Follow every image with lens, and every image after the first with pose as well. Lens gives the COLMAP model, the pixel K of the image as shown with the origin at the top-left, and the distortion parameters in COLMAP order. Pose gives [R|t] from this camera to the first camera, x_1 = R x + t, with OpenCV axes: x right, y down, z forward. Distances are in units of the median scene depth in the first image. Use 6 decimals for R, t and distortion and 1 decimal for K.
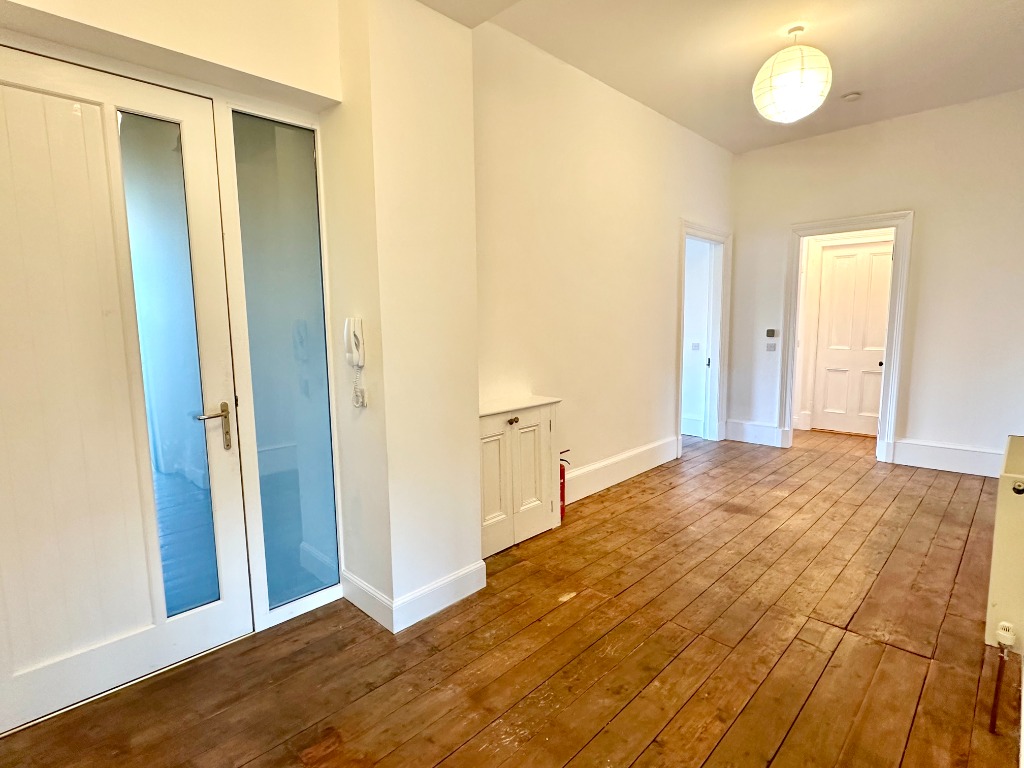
lens RADIAL K [[528.1, 0, 510.8], [0, 528.1, 384.7], [0, 0, 1]] dist [-0.001003, -0.000582]
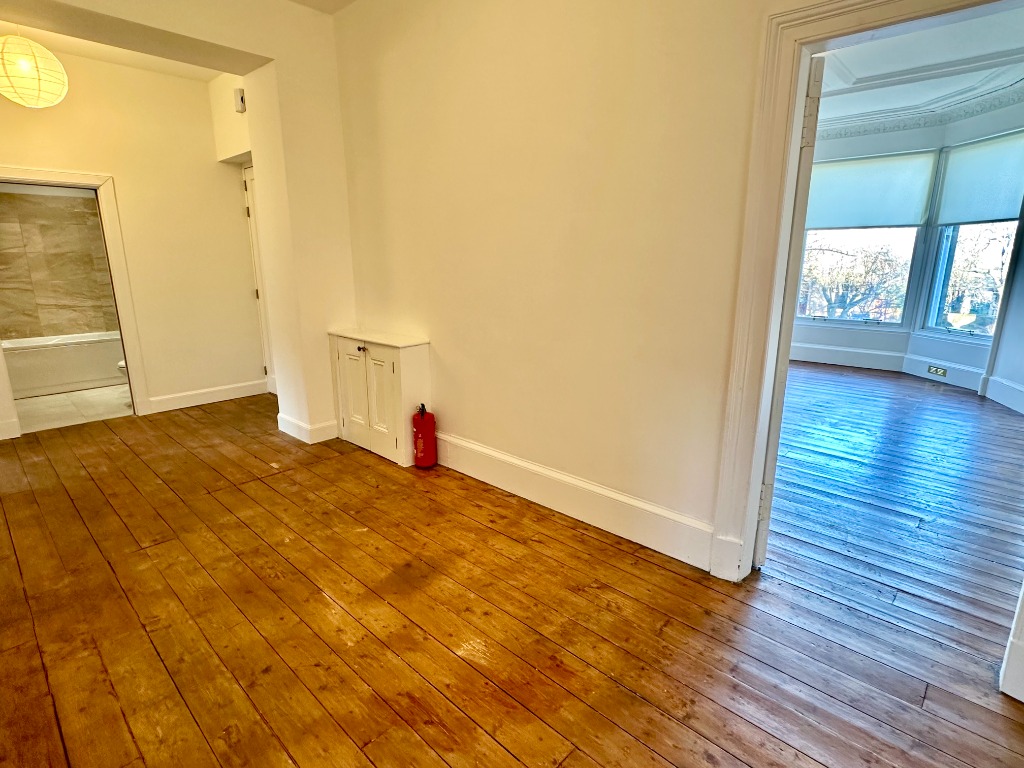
lens RADIAL K [[528.1, 0, 510.8], [0, 528.1, 384.7], [0, 0, 1]] dist [-0.001003, -0.000582]
pose [[0.018877, 0.247739, -0.968643, 1.193966], [-0.128149, 0.961424, 0.243395, -0.189434], [0.991575, 0.119536, 0.049897, 1.278158]]
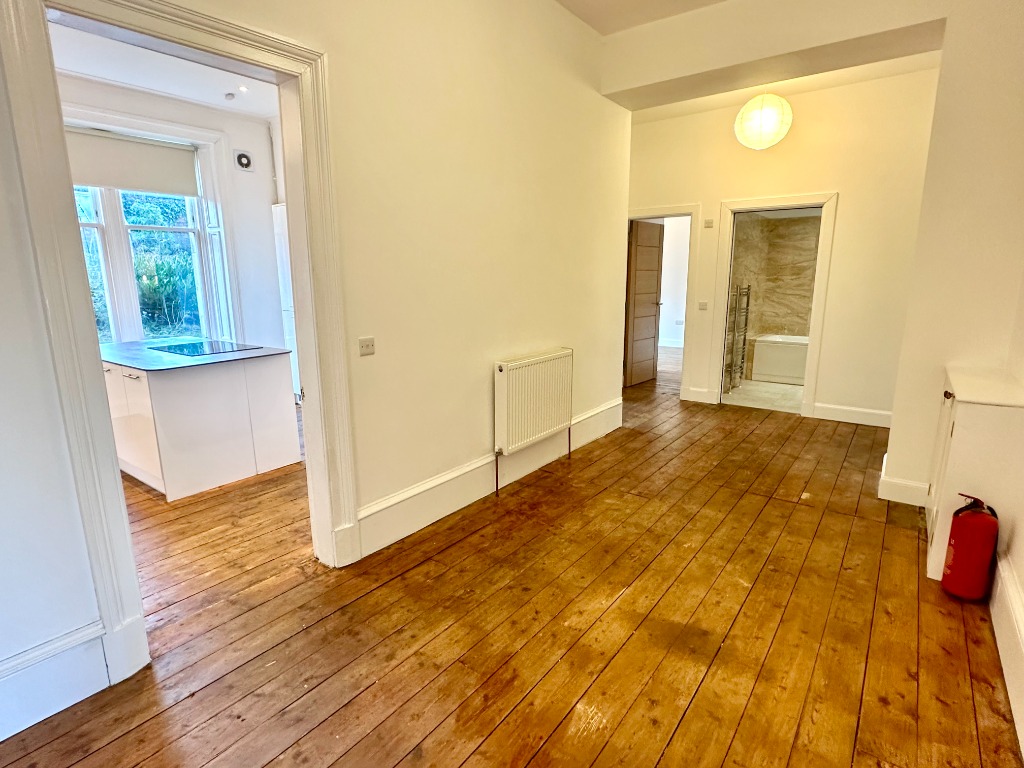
lens RADIAL K [[528.1, 0, 510.8], [0, 528.1, 384.7], [0, 0, 1]] dist [-0.001003, -0.000582]
pose [[-0.991690, 0.048370, -0.119210, 0.793520], [0.006477, 0.944222, 0.329245, -0.228164], [0.128486, 0.325737, -0.936689, 1.683480]]
